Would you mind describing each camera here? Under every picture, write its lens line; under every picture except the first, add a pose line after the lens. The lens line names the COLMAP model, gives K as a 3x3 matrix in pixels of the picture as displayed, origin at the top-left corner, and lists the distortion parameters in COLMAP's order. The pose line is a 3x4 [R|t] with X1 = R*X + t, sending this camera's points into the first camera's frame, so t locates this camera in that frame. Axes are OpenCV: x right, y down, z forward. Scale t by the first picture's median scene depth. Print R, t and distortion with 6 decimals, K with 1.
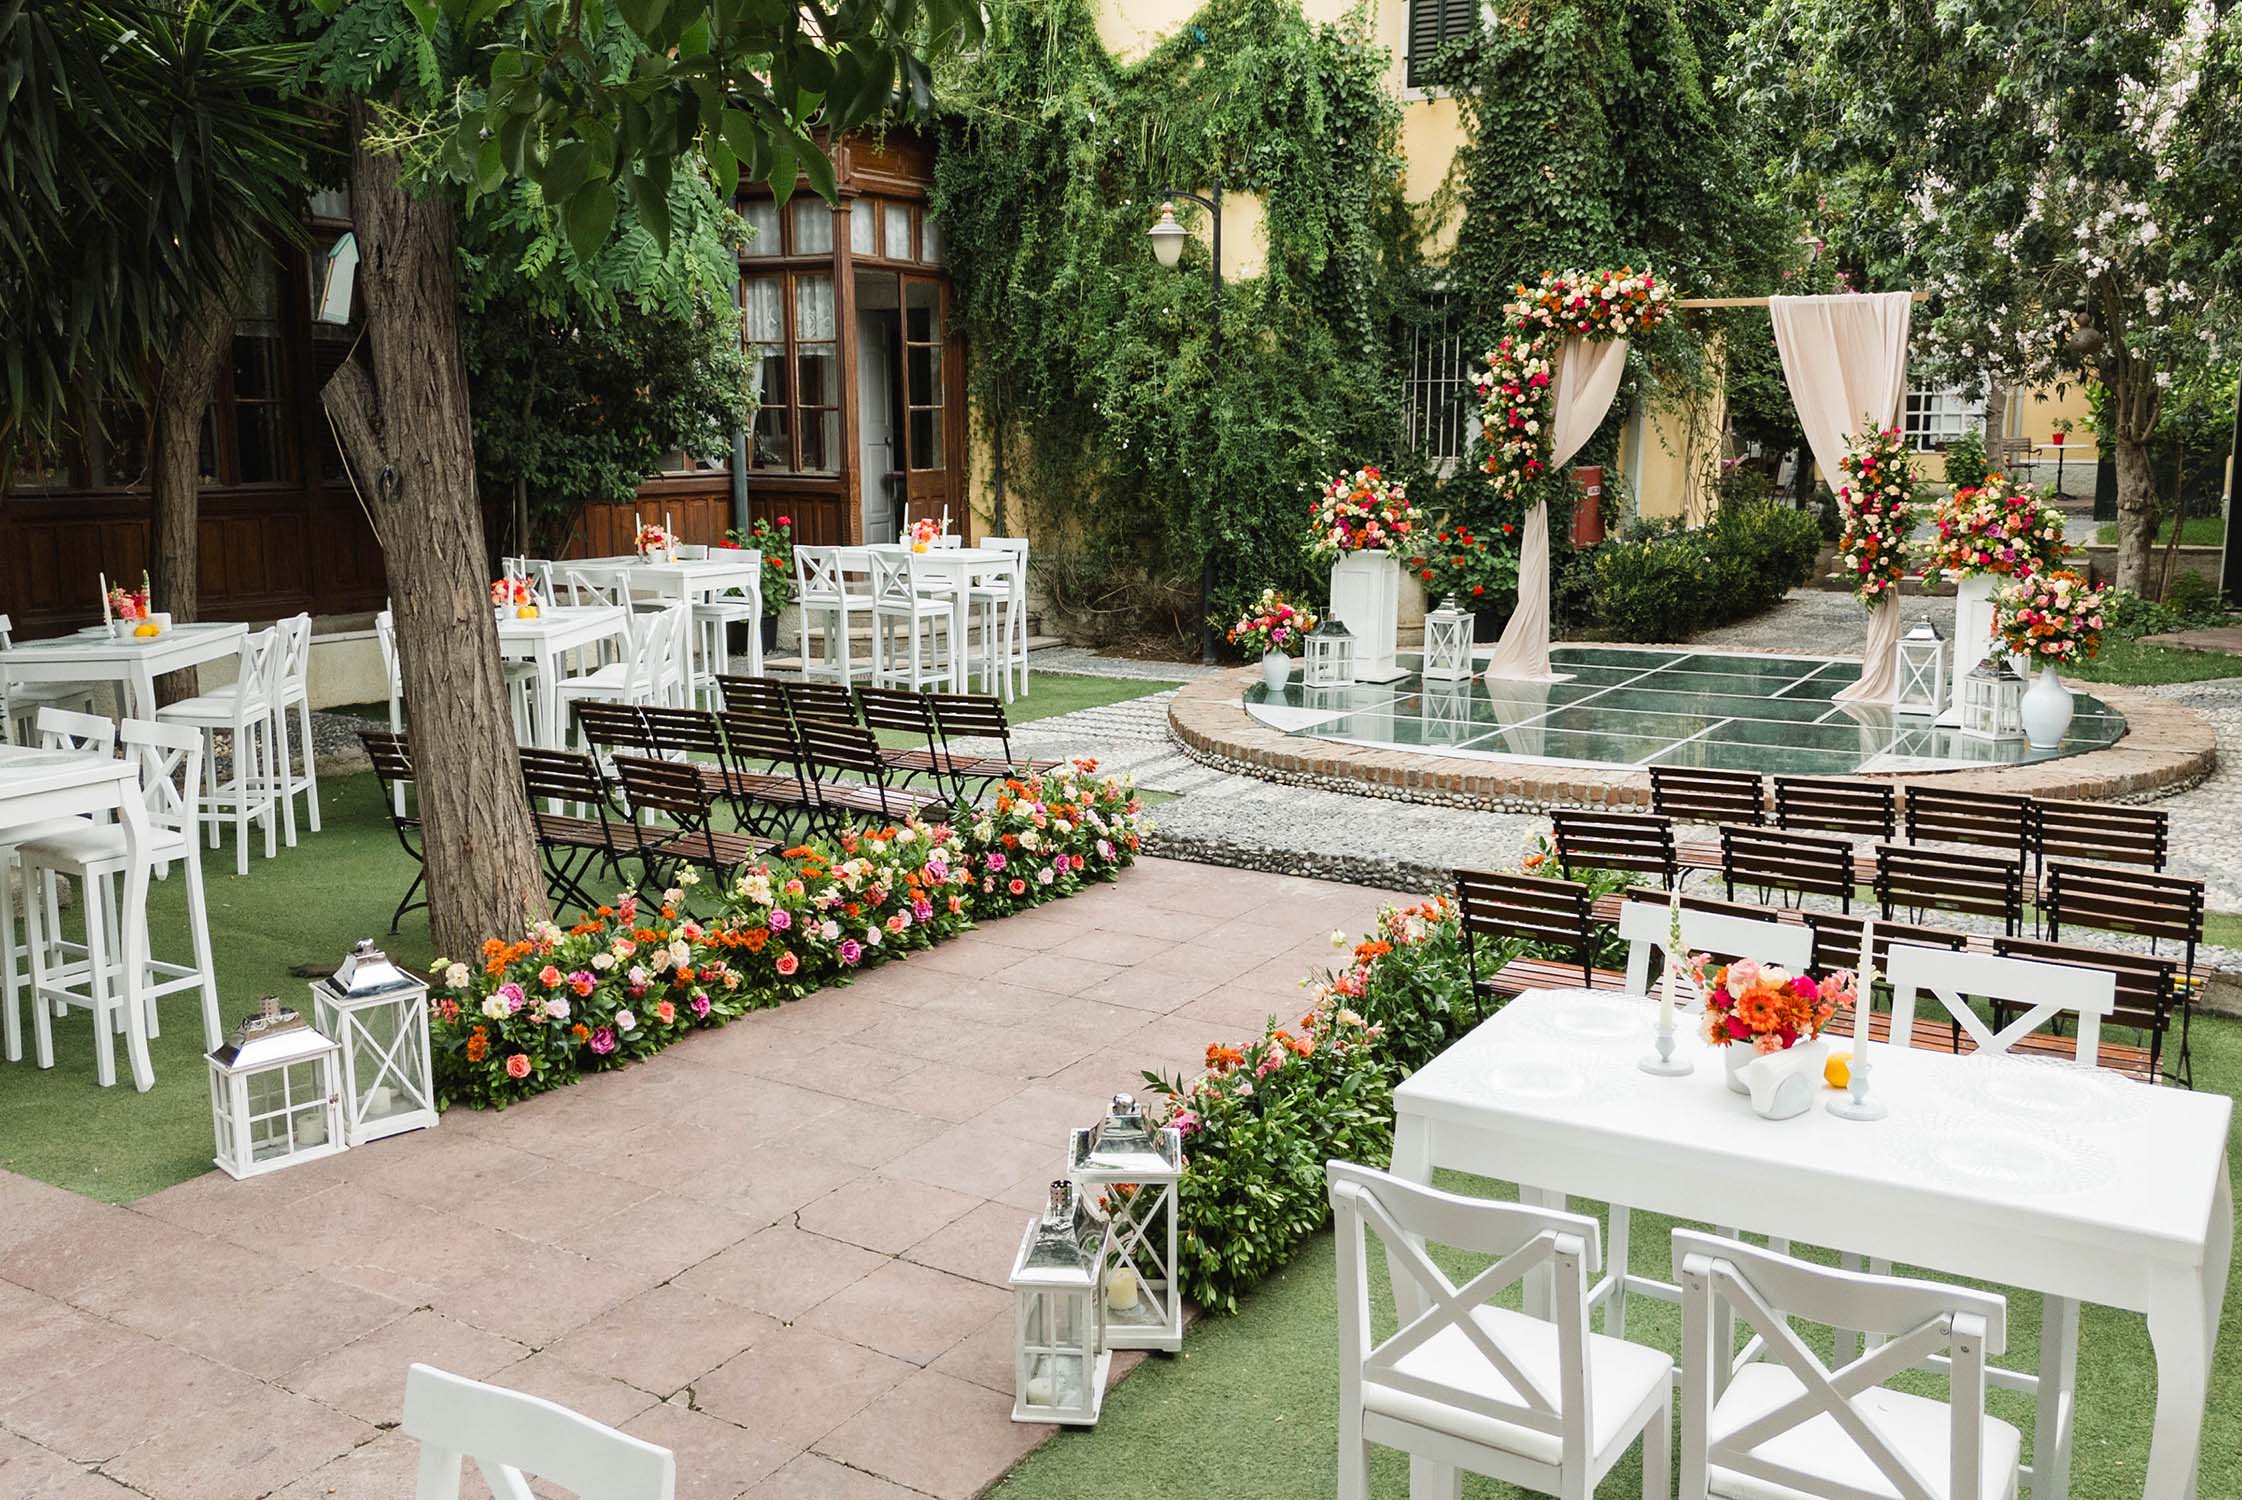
lens RADIAL K [[1962.7, 0, 1138.4], [0, 1962.7, 750.9], [0, 0, 1]] dist [0.166969, -0.379079]
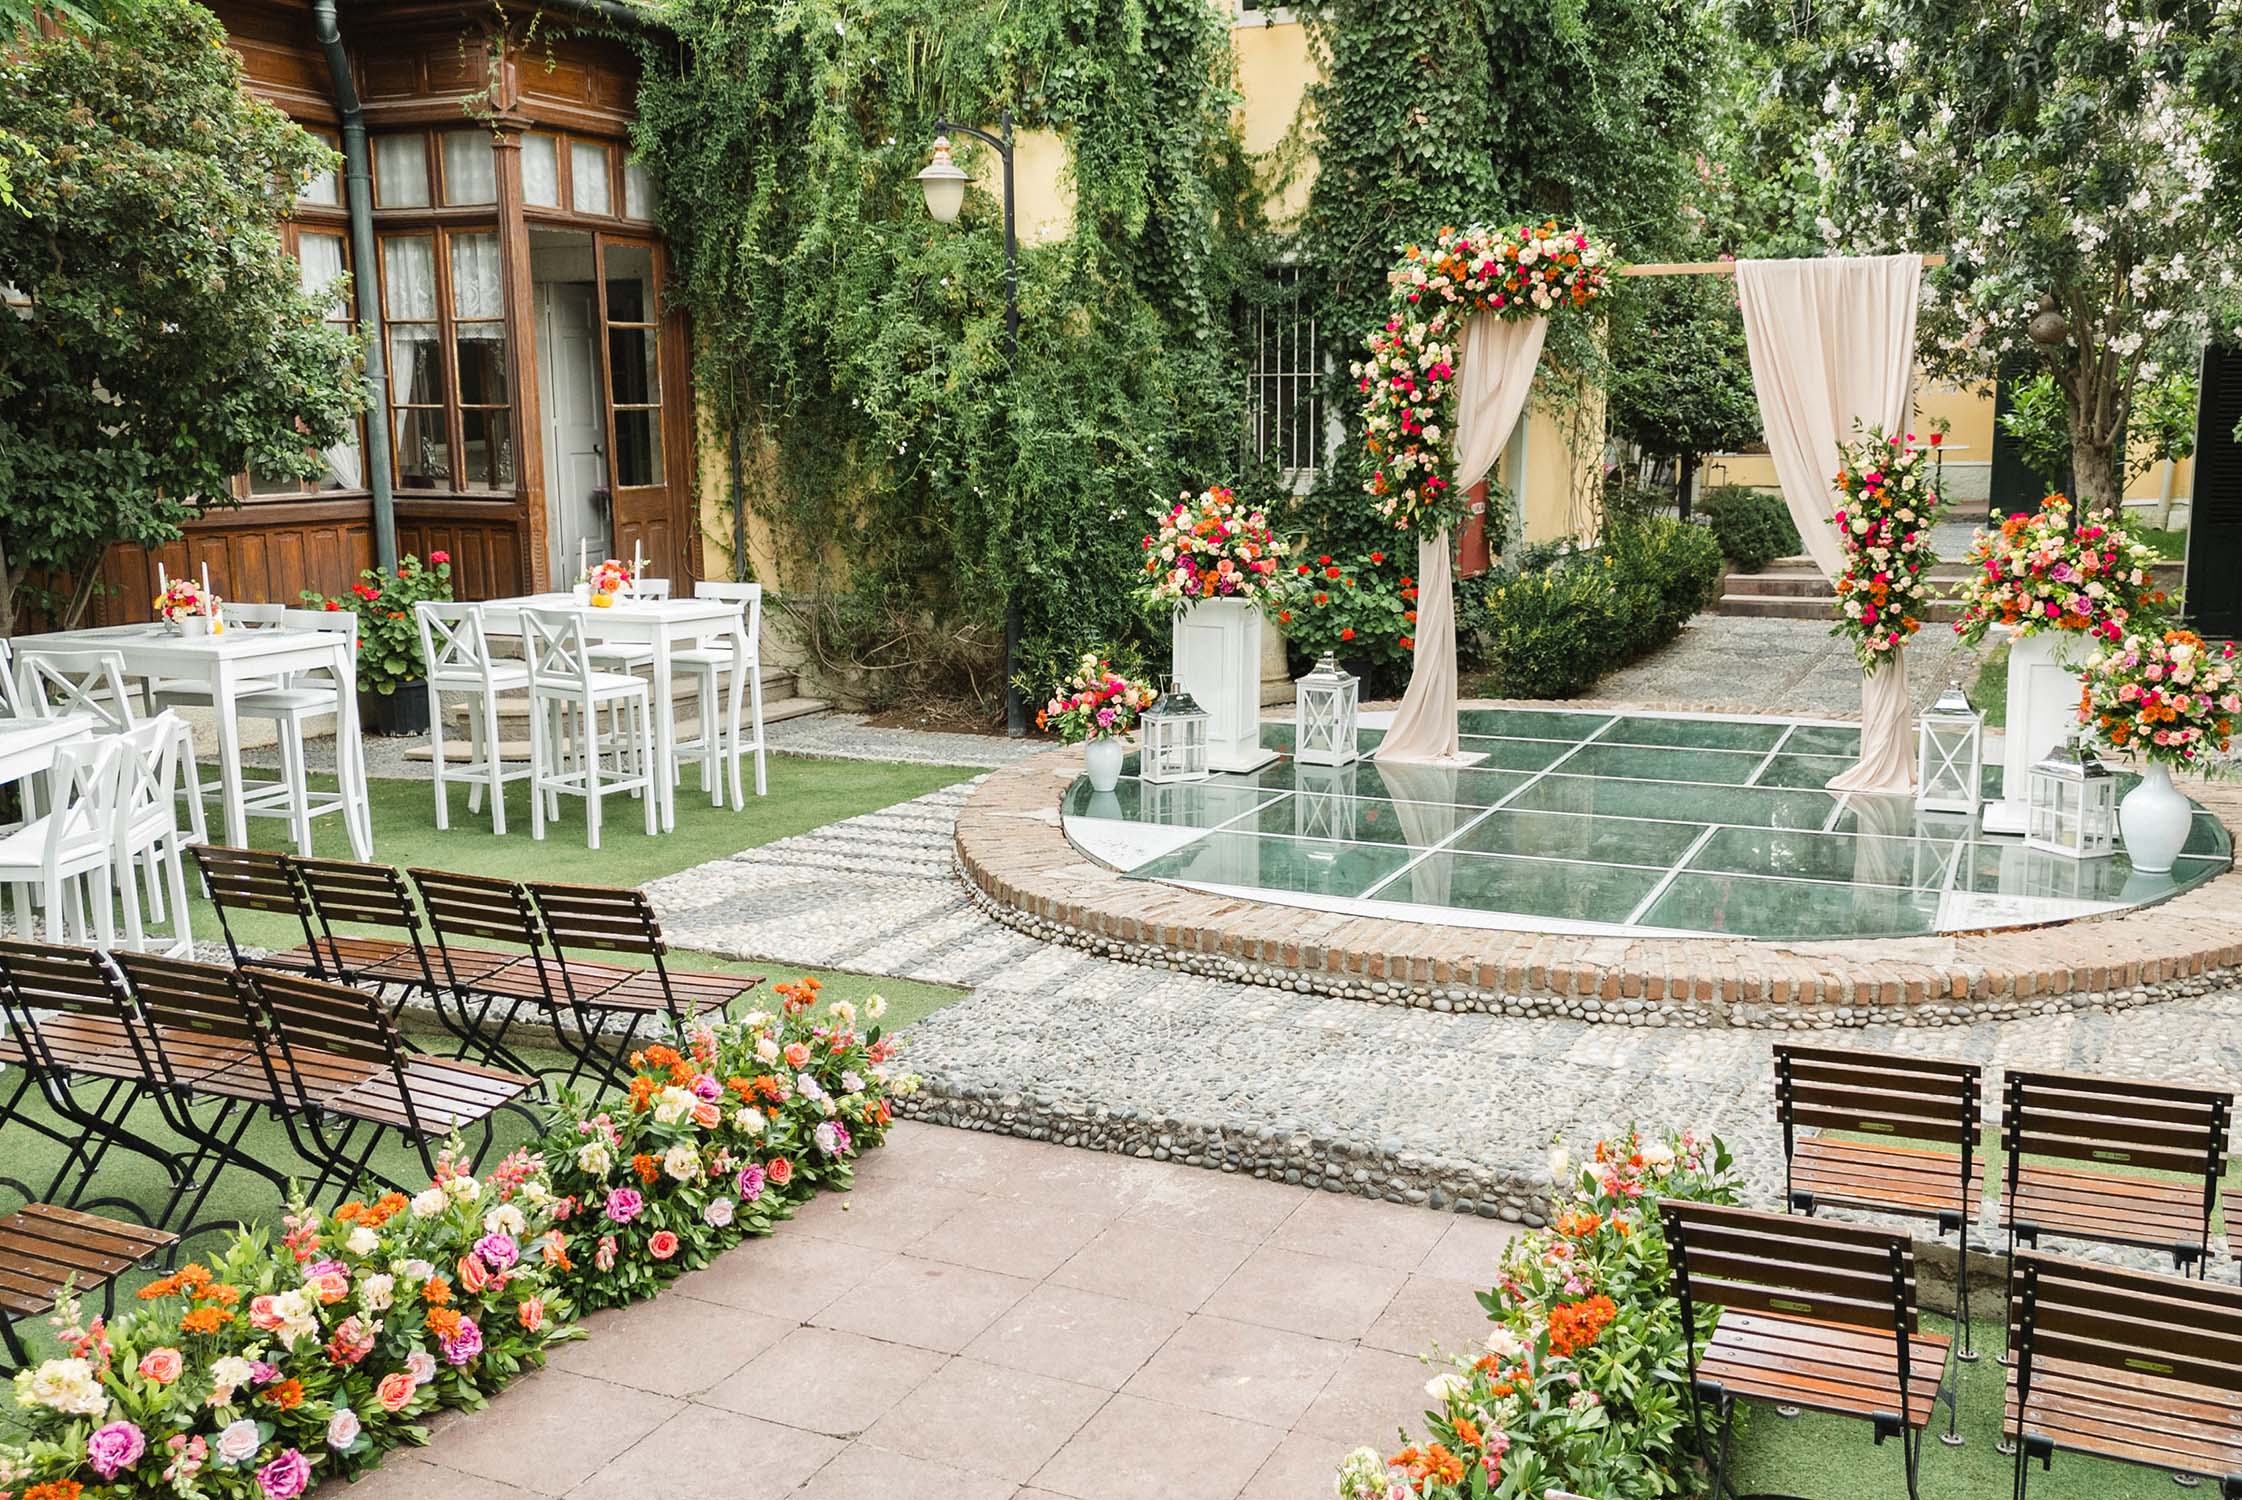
lens RADIAL K [[1984.5, 0, 1208.2], [0, 1984.5, 749.3], [0, 0, 1]] dist [0.157419, -0.355889]
pose [[0.991909, -0.024443, 0.124576, 0.016554], [0.024697, 0.999695, -0.000497, -0.044991], [-0.124526, 0.003570, 0.992210, 0.257043]]
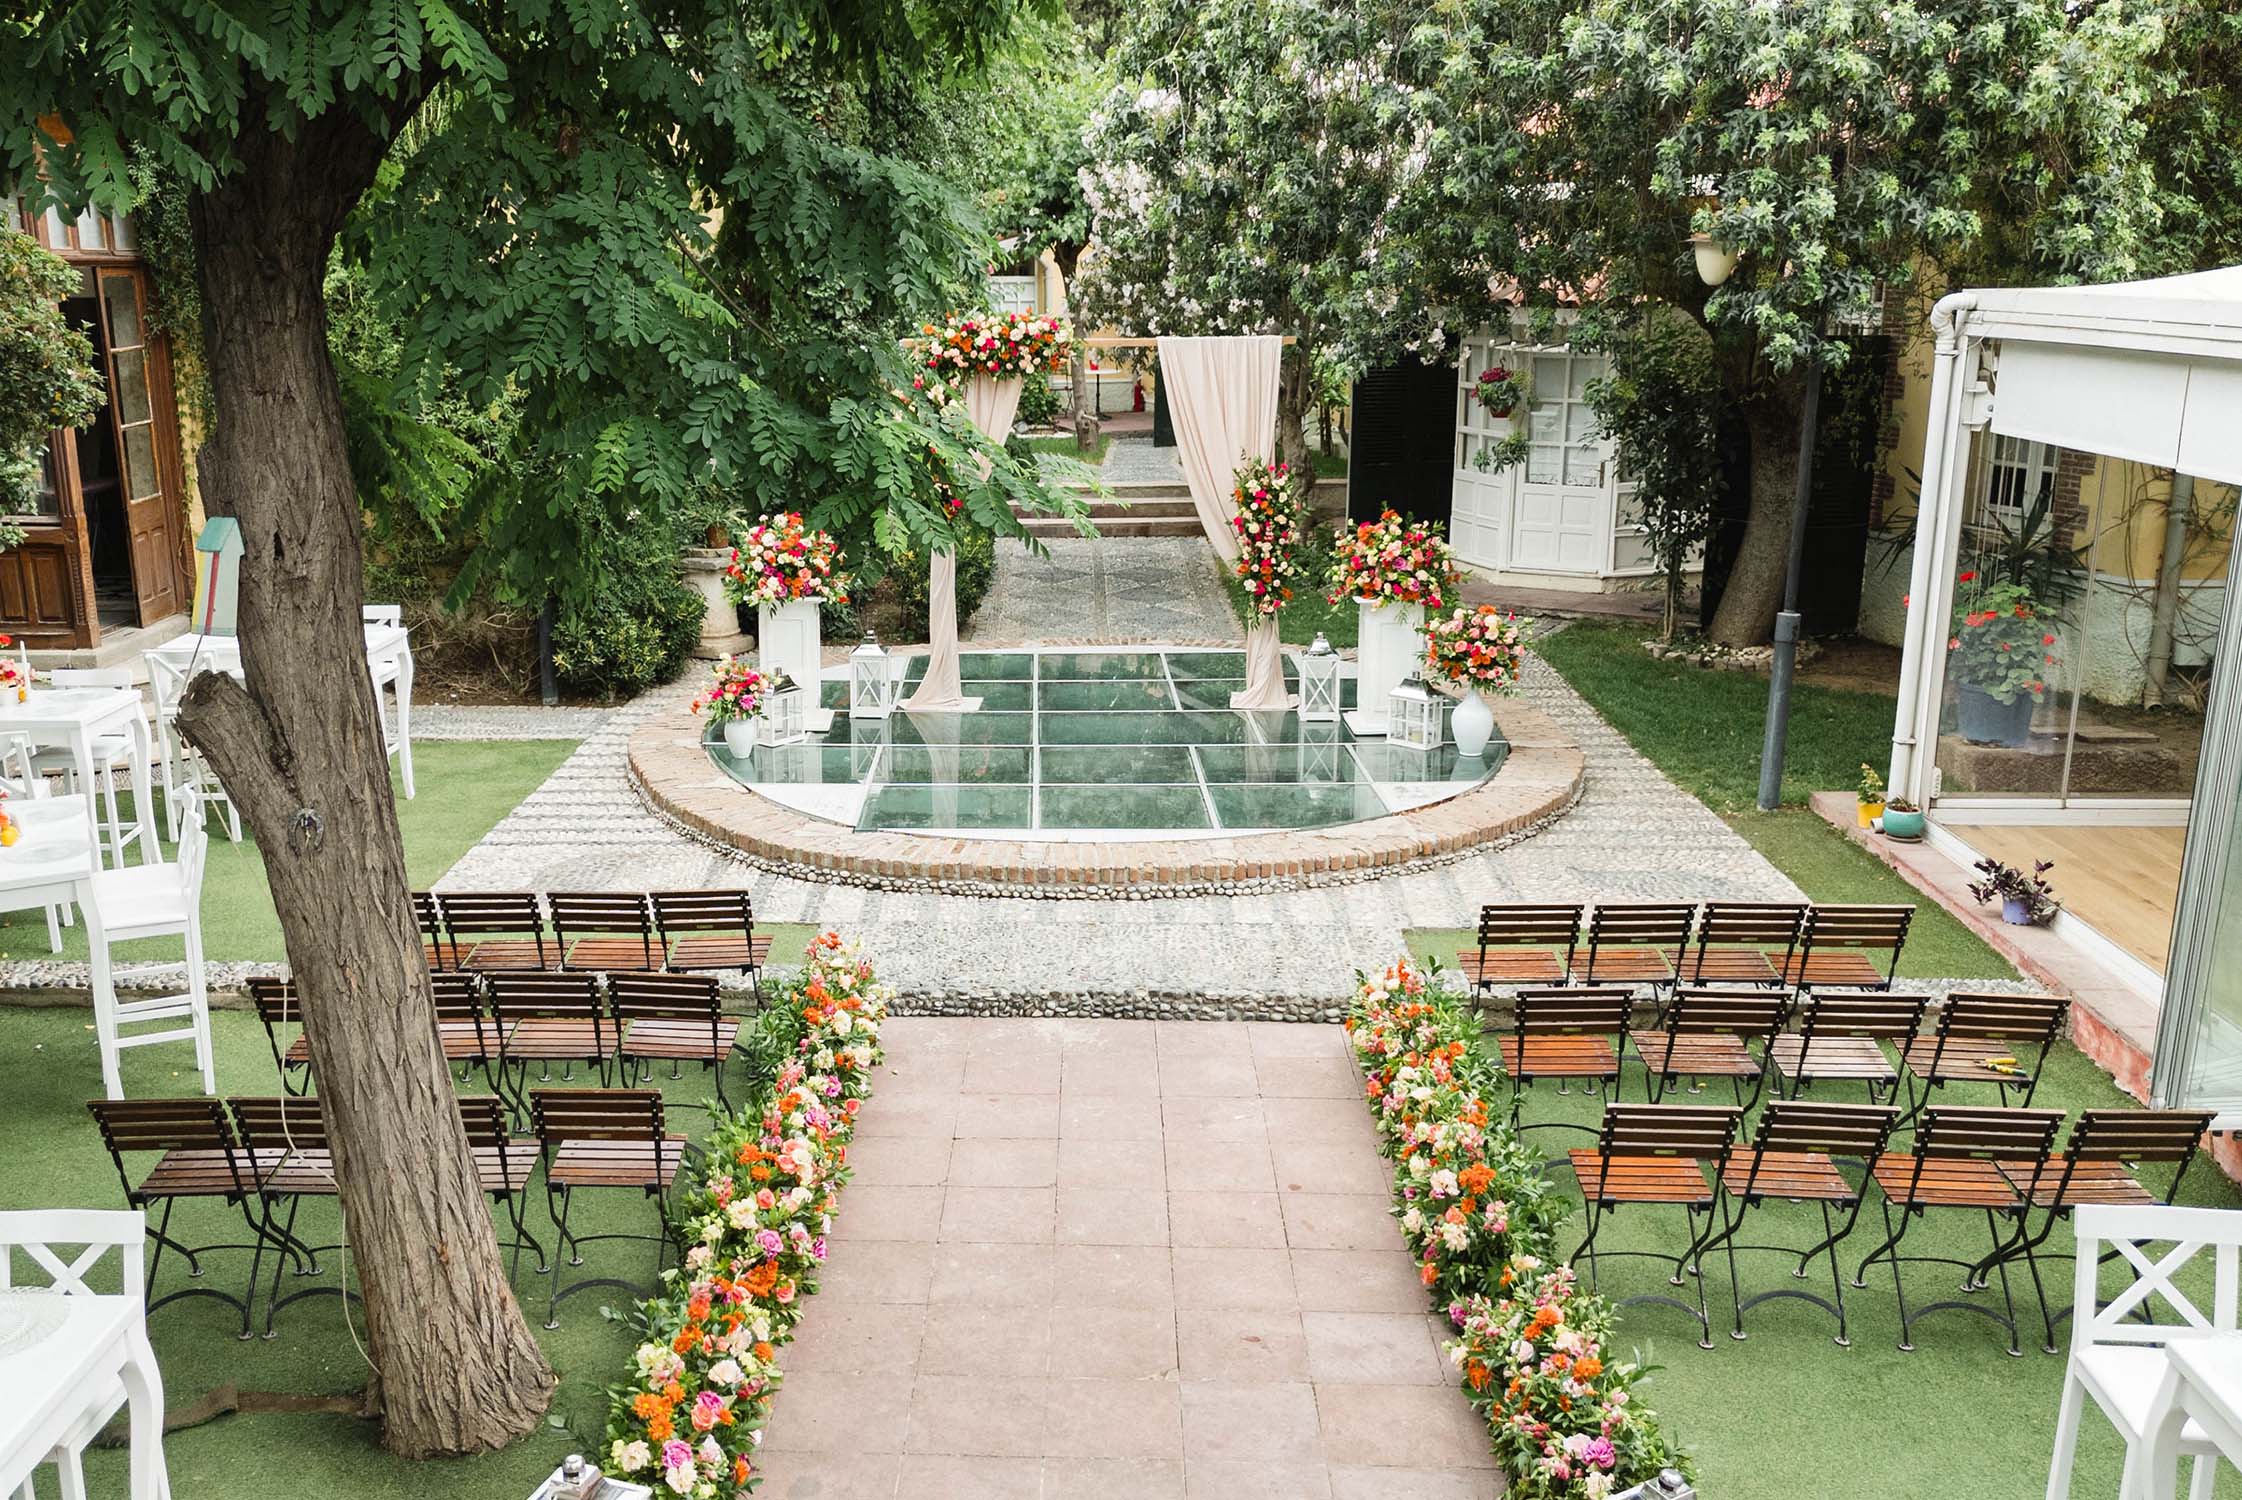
lens RADIAL K [[1972.9, 0, 1026.5], [0, 1972.9, 748.9], [0, 0, 1]] dist [0.173931, -0.406685]
pose [[0.870367, -0.122991, 0.476795, -0.265656], [0.087086, 0.991488, 0.096787, -0.115571], [-0.484641, -0.042718, 0.873669, 0.098083]]
